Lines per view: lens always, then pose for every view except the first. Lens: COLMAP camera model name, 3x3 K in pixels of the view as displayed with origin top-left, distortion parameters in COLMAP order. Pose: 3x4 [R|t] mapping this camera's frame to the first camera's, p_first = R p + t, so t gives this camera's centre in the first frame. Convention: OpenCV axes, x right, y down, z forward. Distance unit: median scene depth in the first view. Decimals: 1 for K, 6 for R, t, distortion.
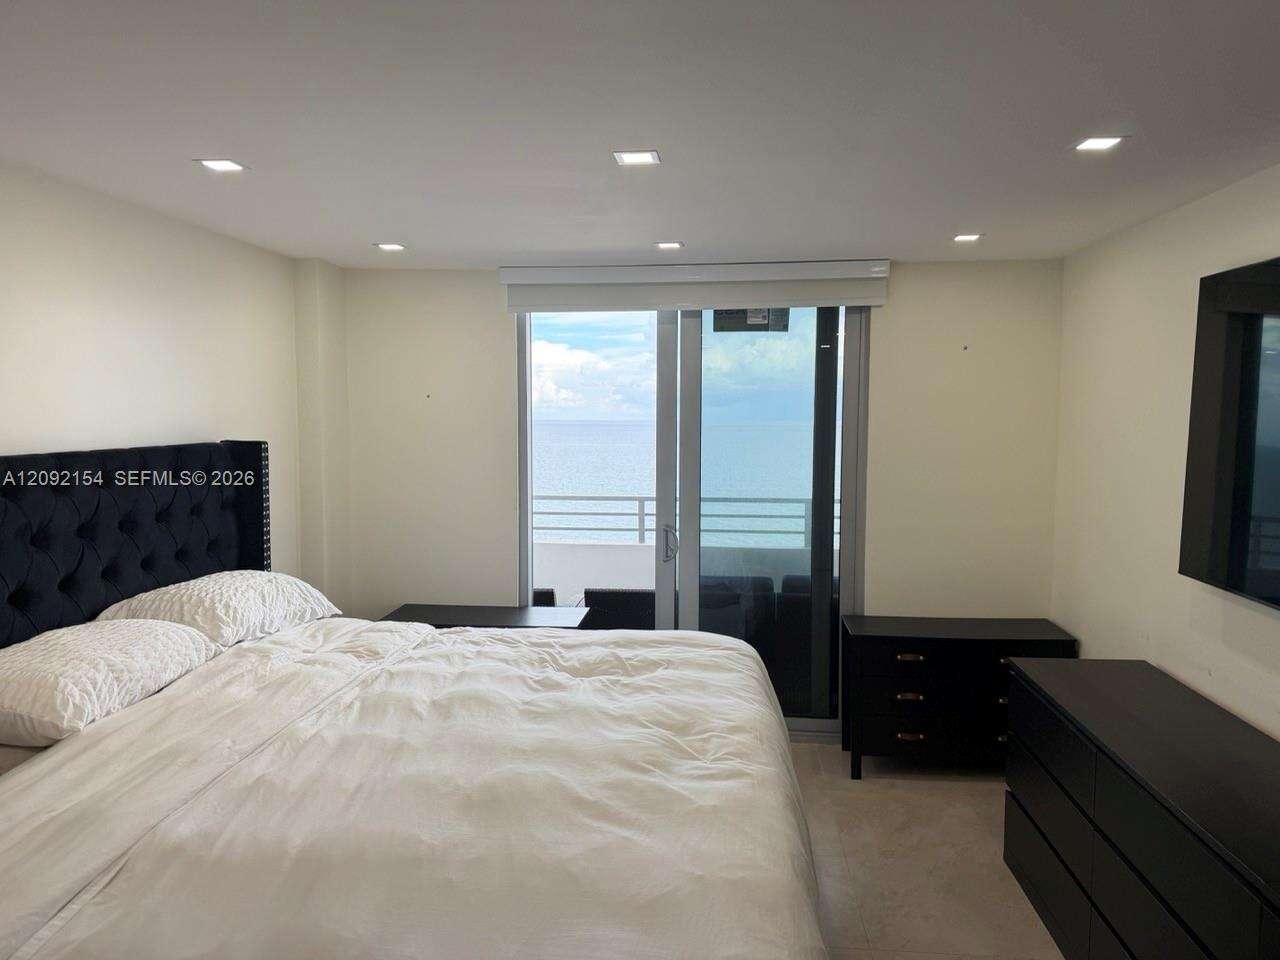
lens RADIAL K [[903.5, 0, 638.2], [0, 903.5, 486.5], [0, 0, 1]] dist [0.049050, -0.057273]
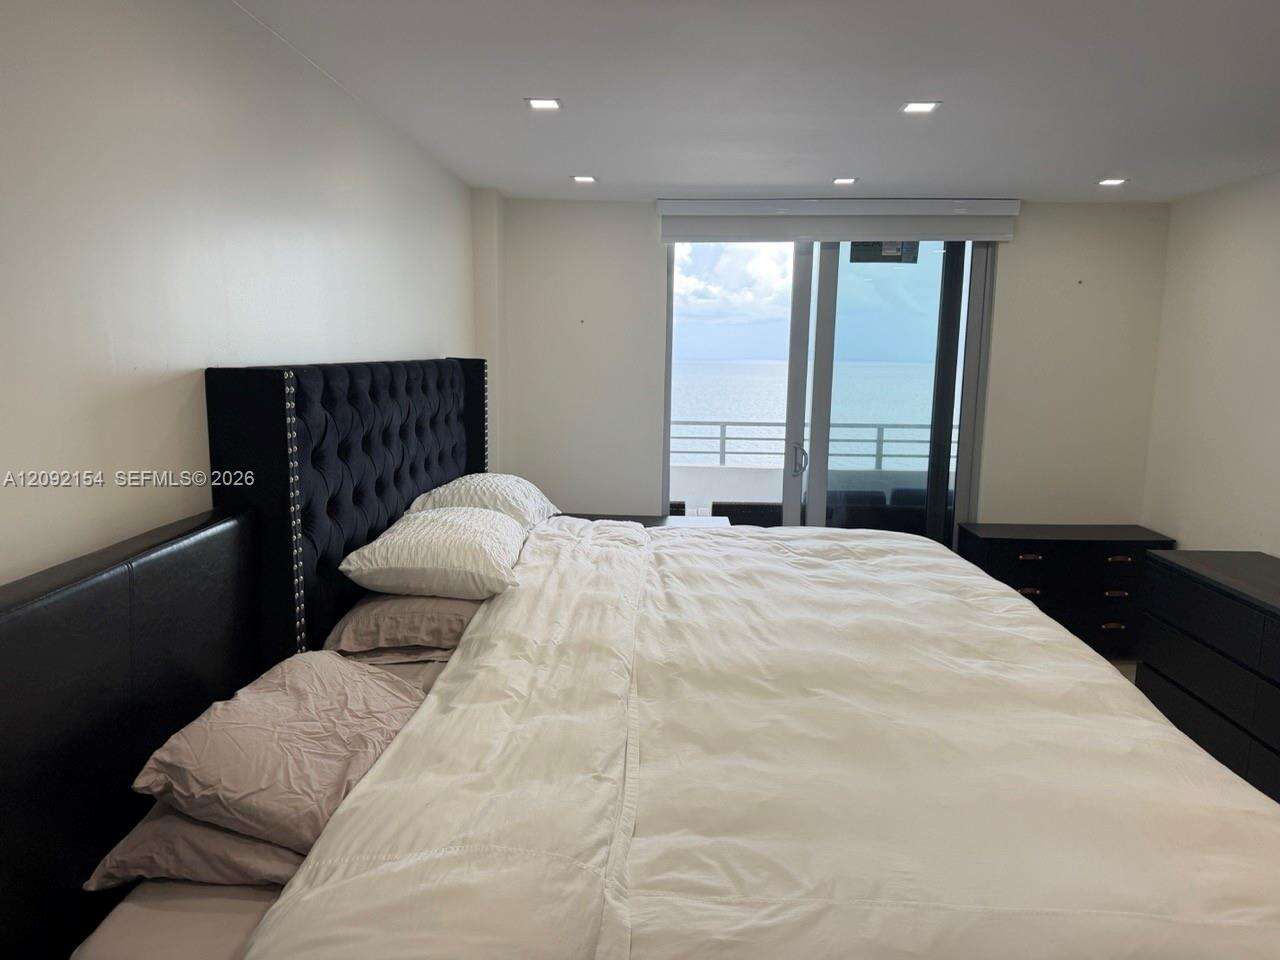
lens RADIAL K [[903.5, 0, 631.7], [0, 903.5, 494.4], [0, 0, 1]] dist [0.049050, -0.057273]
pose [[0.998656, 0.002433, 0.051781, -0.235668], [-0.006427, 0.997001, 0.077116, 0.023319], [-0.051438, -0.077345, 0.995677, -0.091718]]
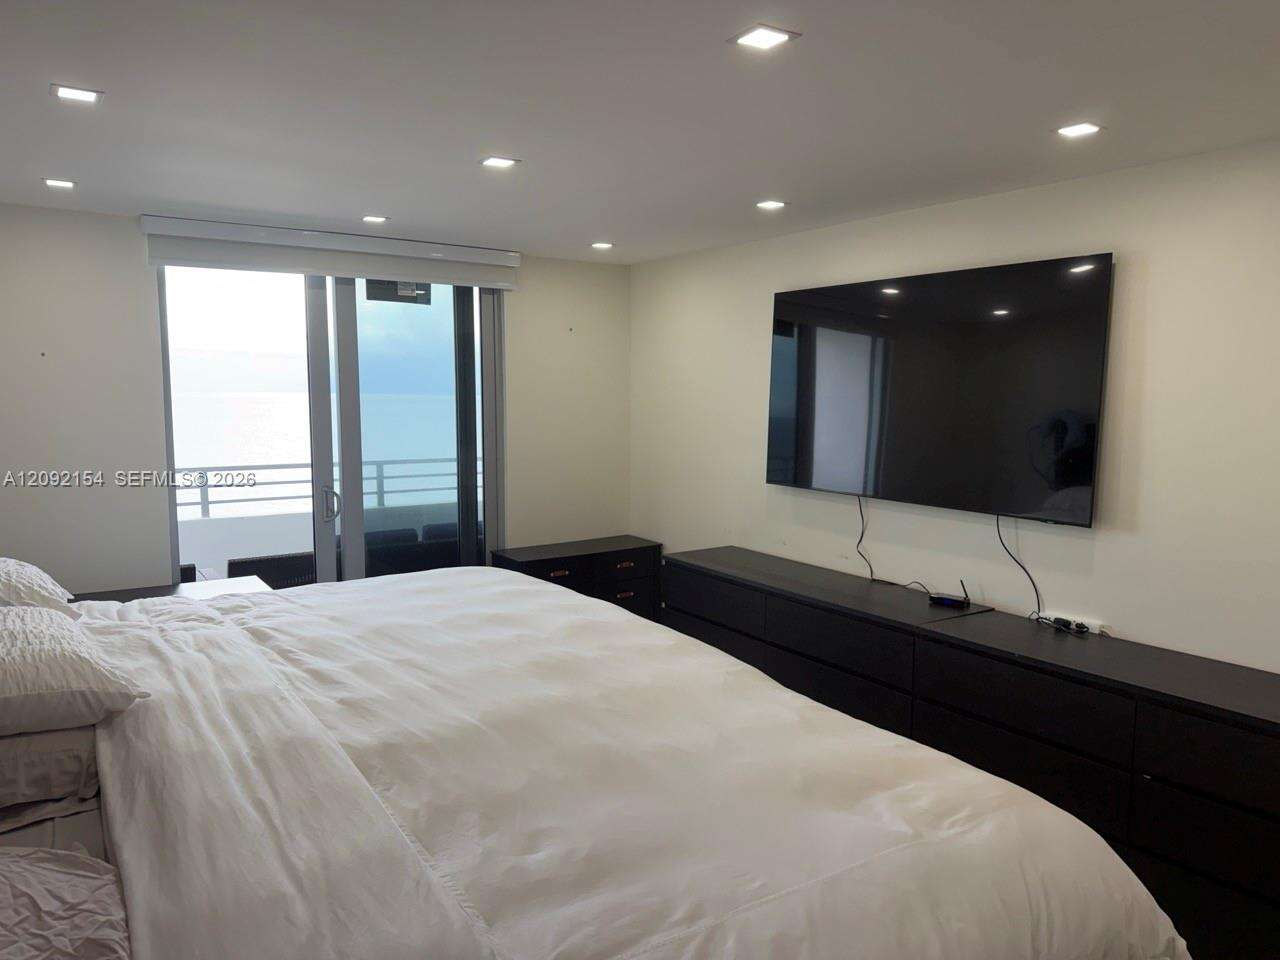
lens RADIAL K [[903.5, 0, 645.9], [0, 903.5, 492.0], [0, 0, 1]] dist [0.049050, -0.057273]
pose [[0.769298, -0.071437, 0.634884, -0.362706], [0.047718, 0.997378, 0.054404, 0.011300], [-0.637106, -0.011557, 0.770690, -0.035437]]
